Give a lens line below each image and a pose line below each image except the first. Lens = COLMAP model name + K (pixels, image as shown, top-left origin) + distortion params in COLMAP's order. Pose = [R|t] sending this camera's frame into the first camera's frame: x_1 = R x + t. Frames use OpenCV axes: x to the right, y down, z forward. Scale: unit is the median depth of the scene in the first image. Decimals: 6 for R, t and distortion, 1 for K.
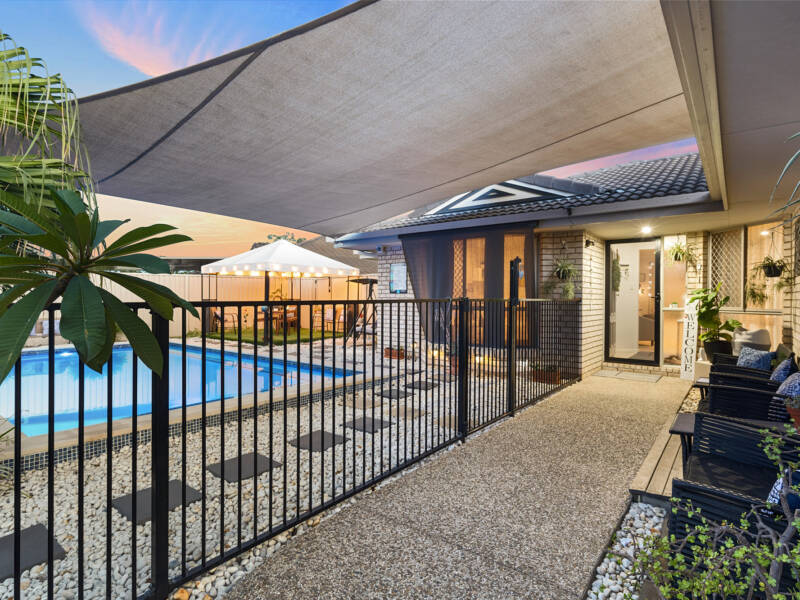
lens RADIAL K [[429.9, 0, 400.0], [0, 429.9, 300.0], [0, 0, 1]] dist [0.001791, 0.001098]
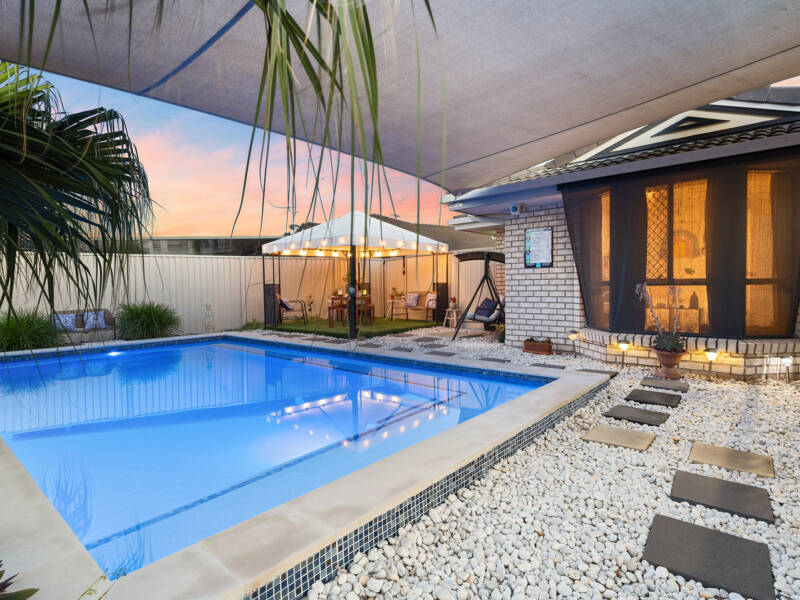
lens RADIAL K [[429.9, 0, 400.0], [0, 429.9, 300.0], [0, 0, 1]] dist [0.001791, 0.001098]
pose [[0.998874, -0.019348, -0.043315, -0.218454], [0.020469, 0.999463, 0.025569, 0.016984], [0.042797, -0.026427, 0.998734, 0.236916]]
